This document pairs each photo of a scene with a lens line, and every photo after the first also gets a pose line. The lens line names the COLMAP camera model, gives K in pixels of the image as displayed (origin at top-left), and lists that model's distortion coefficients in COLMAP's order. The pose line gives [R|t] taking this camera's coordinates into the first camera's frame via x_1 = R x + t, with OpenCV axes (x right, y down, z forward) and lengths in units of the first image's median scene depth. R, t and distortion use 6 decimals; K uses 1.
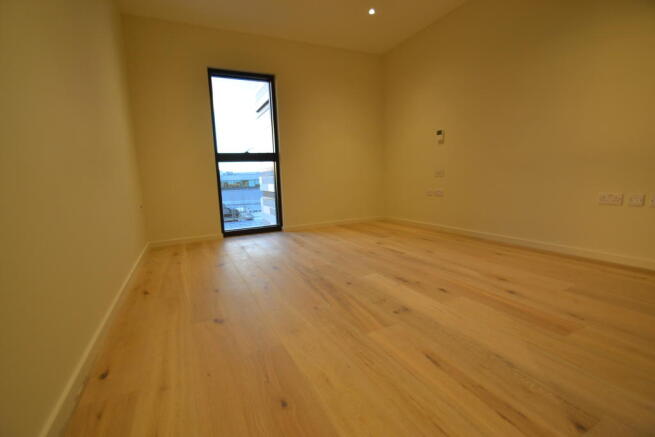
lens RADIAL K [[288.4, 0, 325.2], [0, 288.4, 213.8], [0, 0, 1]] dist [0.000217, -0.005907]
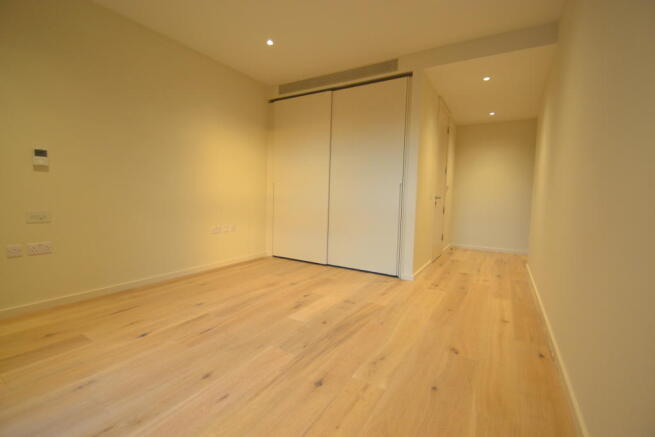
lens RADIAL K [[288.4, 0, 319.1], [0, 288.4, 212.8], [0, 0, 1]] dist [0.000217, -0.005907]
pose [[-0.514217, -0.026627, 0.857247, -0.831690], [0.110024, 0.989211, 0.096724, -0.274471], [-0.850574, 0.144055, -0.505740, 1.530859]]
